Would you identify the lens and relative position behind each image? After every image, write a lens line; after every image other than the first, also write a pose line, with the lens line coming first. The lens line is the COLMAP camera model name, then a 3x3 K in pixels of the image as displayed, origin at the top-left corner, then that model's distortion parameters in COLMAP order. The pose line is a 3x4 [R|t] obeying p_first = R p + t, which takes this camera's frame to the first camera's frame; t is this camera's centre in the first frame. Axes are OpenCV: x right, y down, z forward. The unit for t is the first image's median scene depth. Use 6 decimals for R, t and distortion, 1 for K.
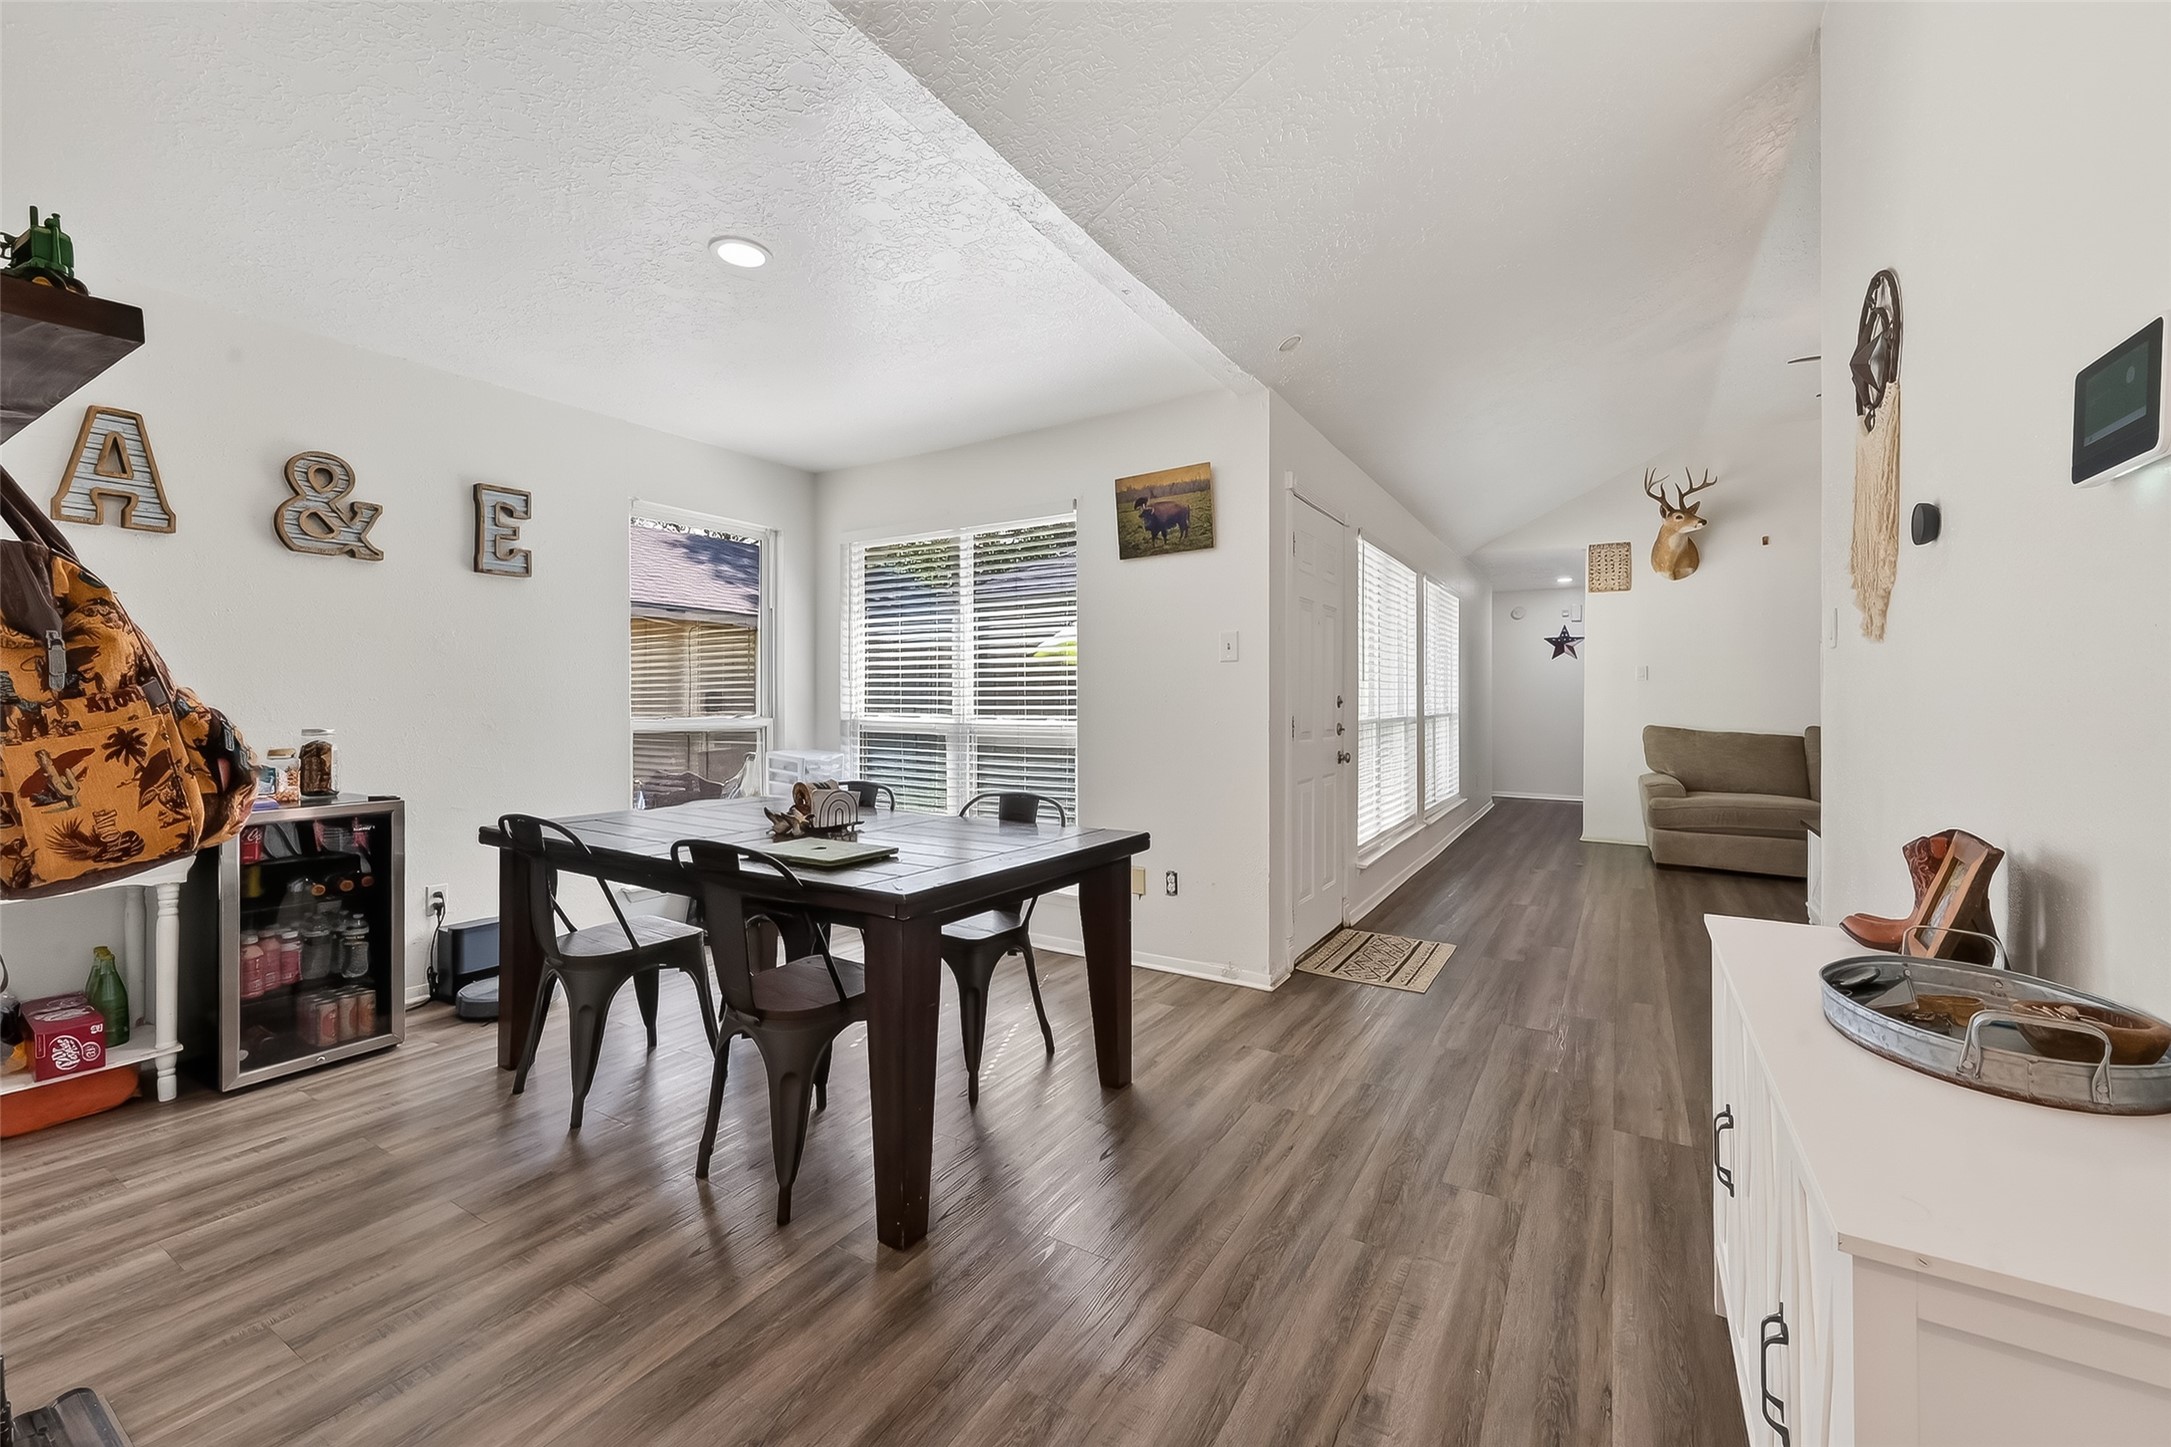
lens RADIAL K [[870.7, 0, 1092.6], [0, 870.7, 710.1], [0, 0, 1]] dist [-0.000340, 0.000196]
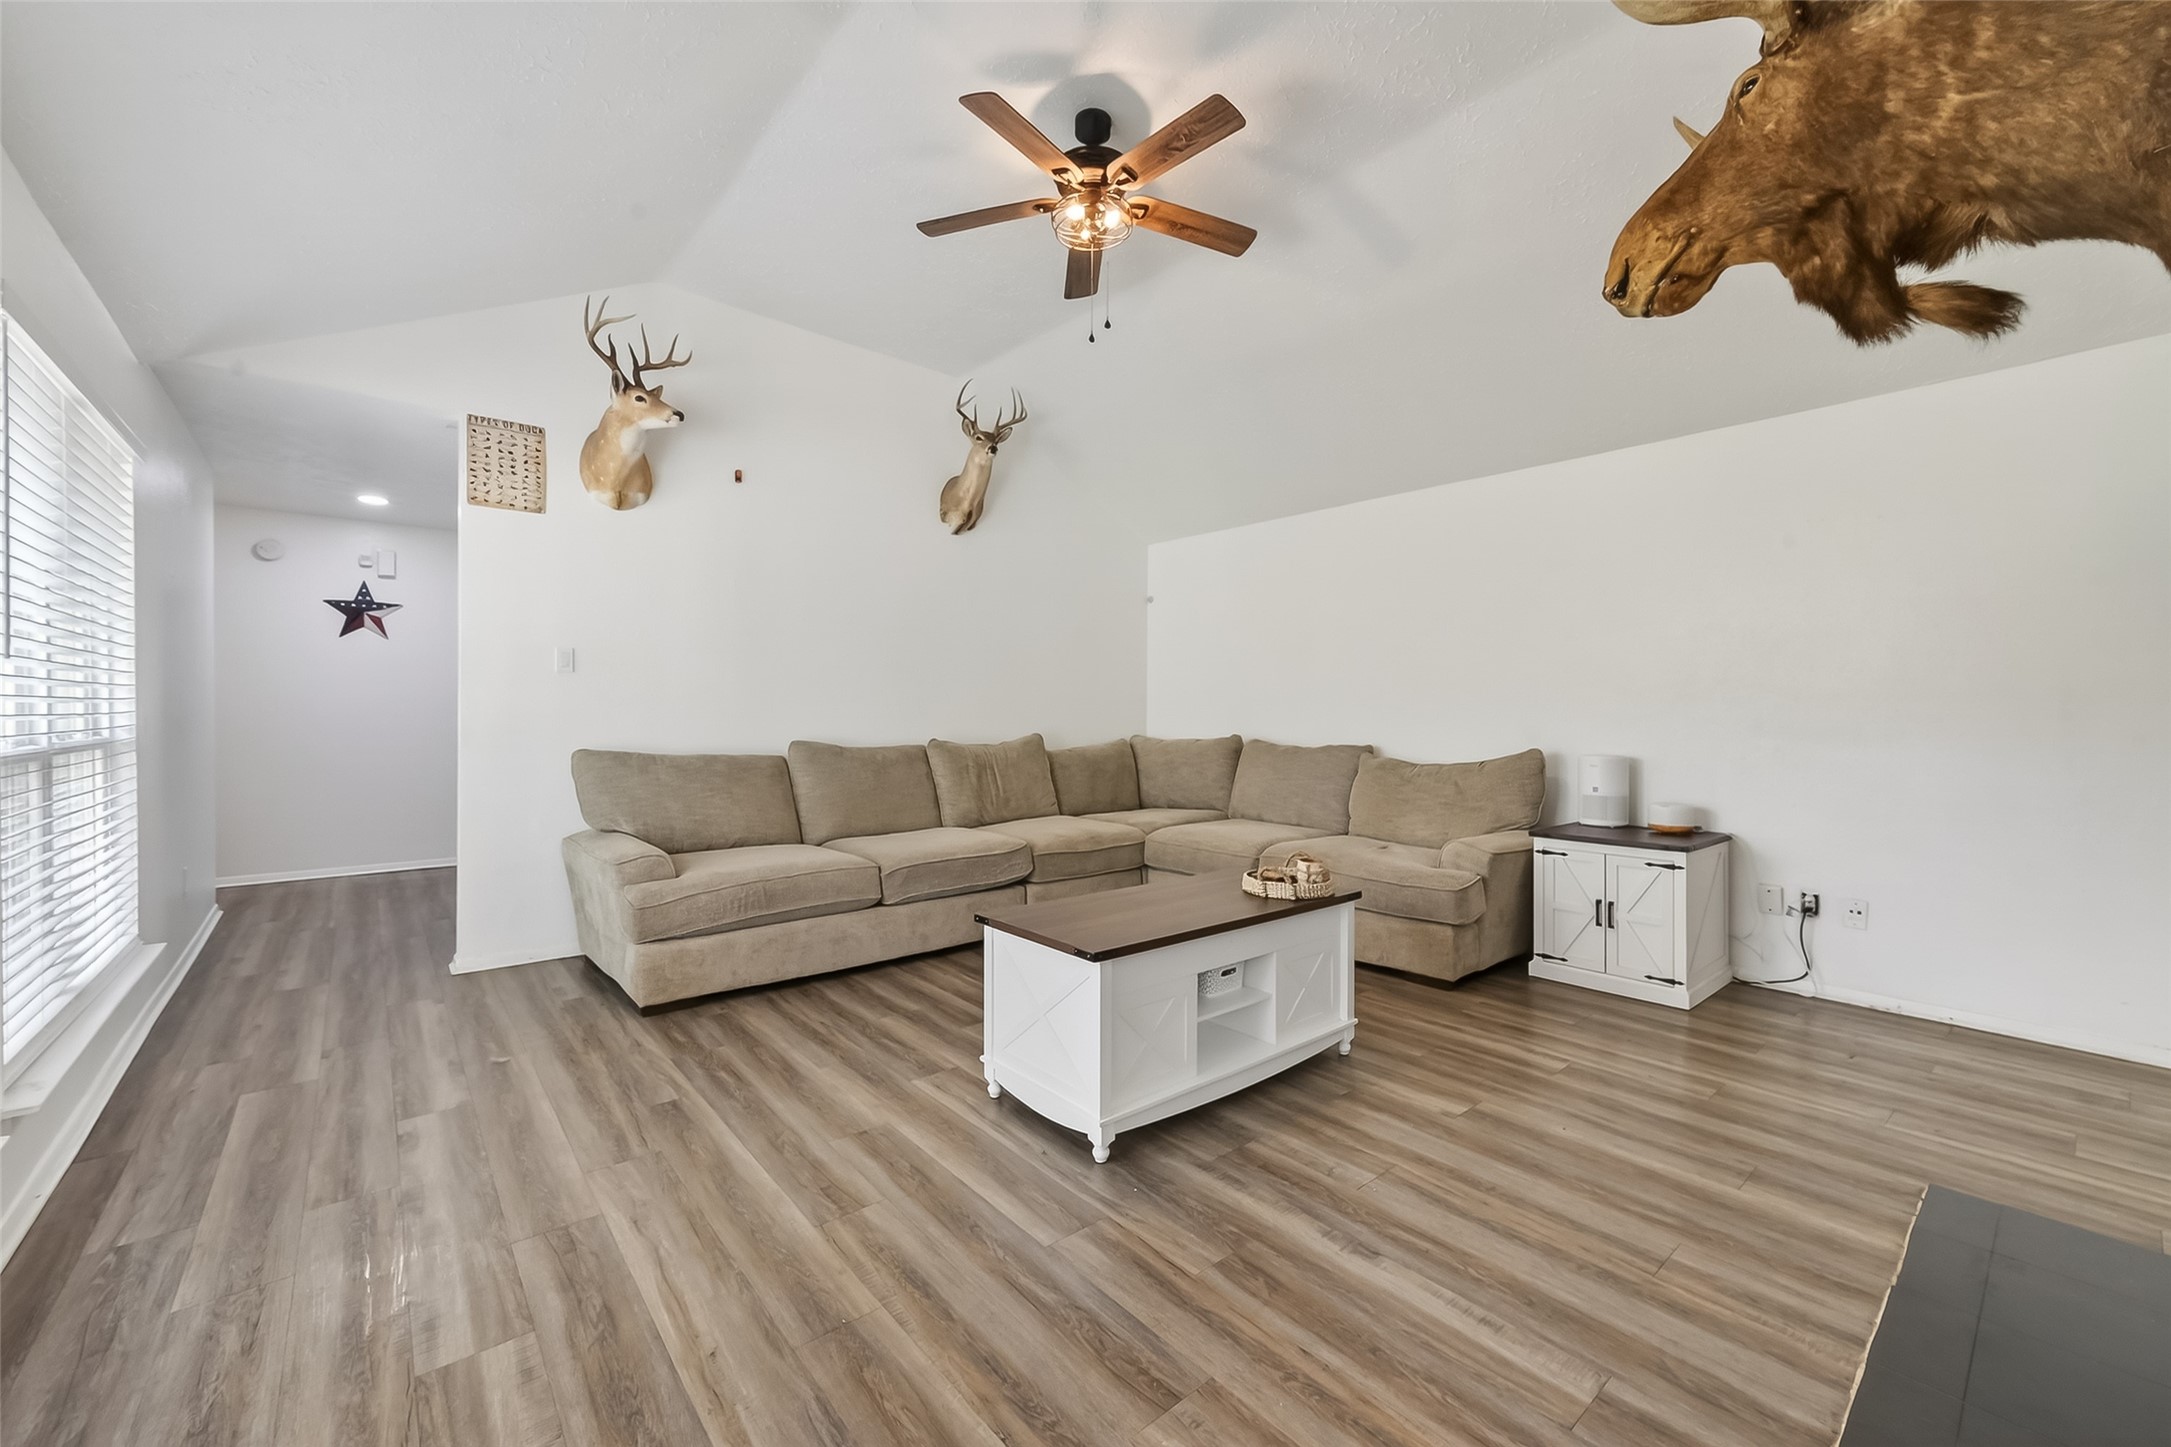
lens RADIAL K [[870.7, 0, 1090.5], [0, 870.7, 705.8], [0, 0, 1]] dist [-0.000340, 0.000196]
pose [[0.320633, 0.001291, 0.947203, 0.361497], [0.010793, 0.999929, -0.005017, -0.009598], [-0.947142, 0.011832, 0.320596, 0.897607]]
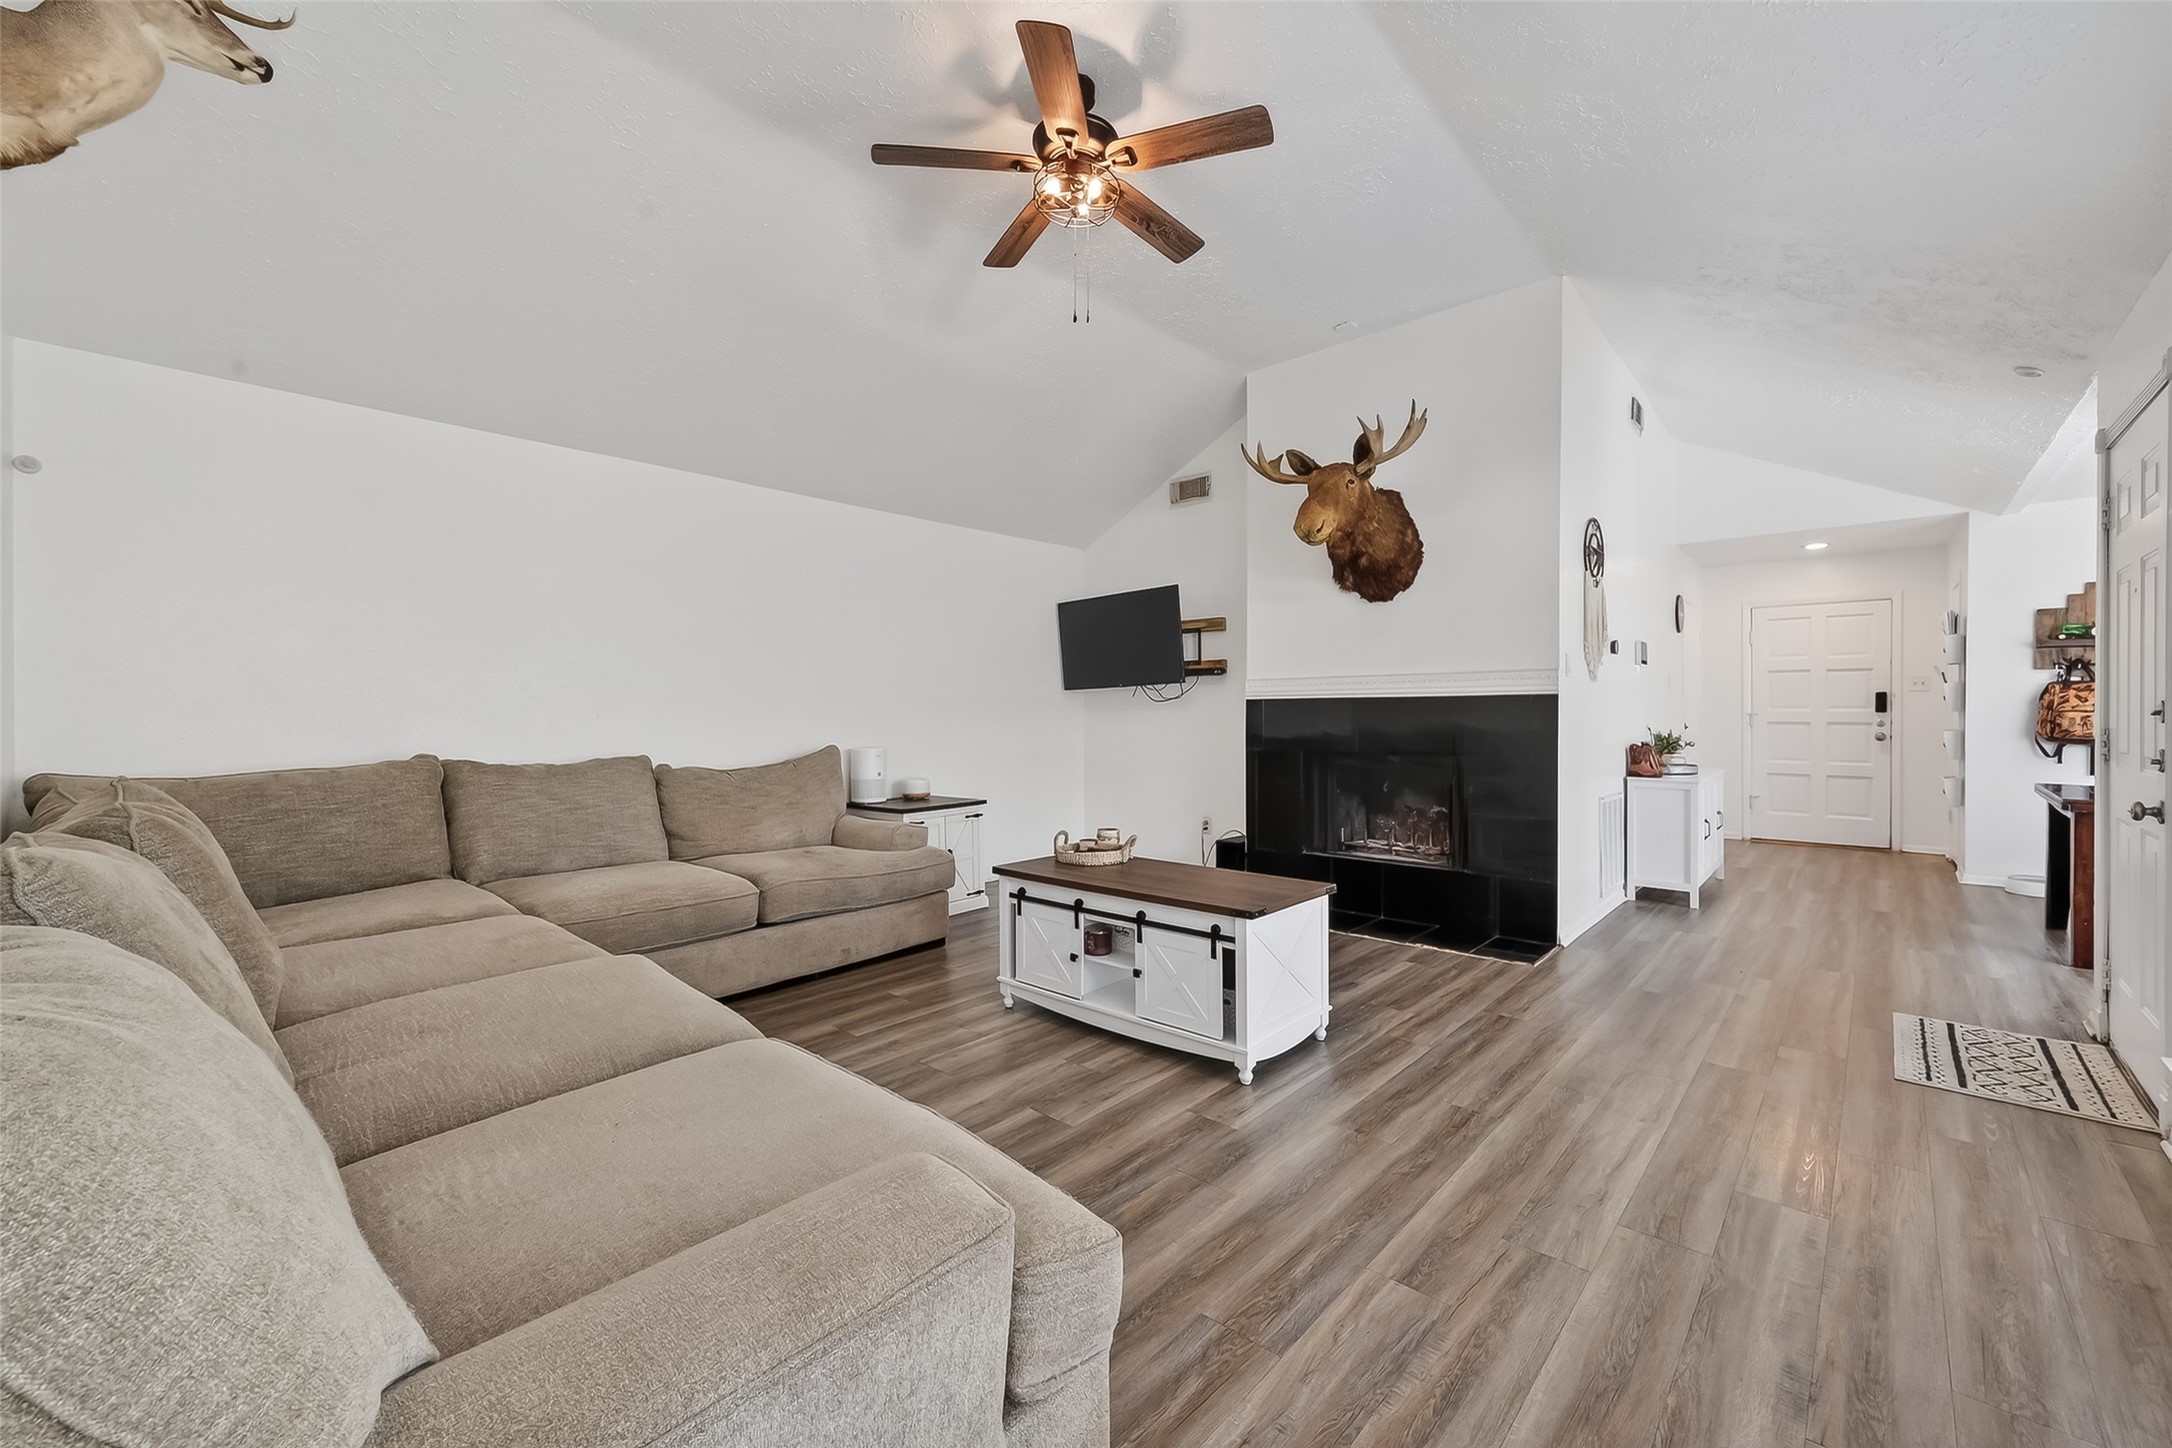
lens RADIAL K [[871.1, 0, 1084.3], [0, 871.1, 724.1], [0, 0, 1]] dist [-0.000340, 0.000196]
pose [[-0.981098, -0.002118, 0.193501, 0.965203], [0.003179, 0.999629, 0.027059, -0.022356], [-0.193486, 0.027163, -0.980727, 1.891971]]
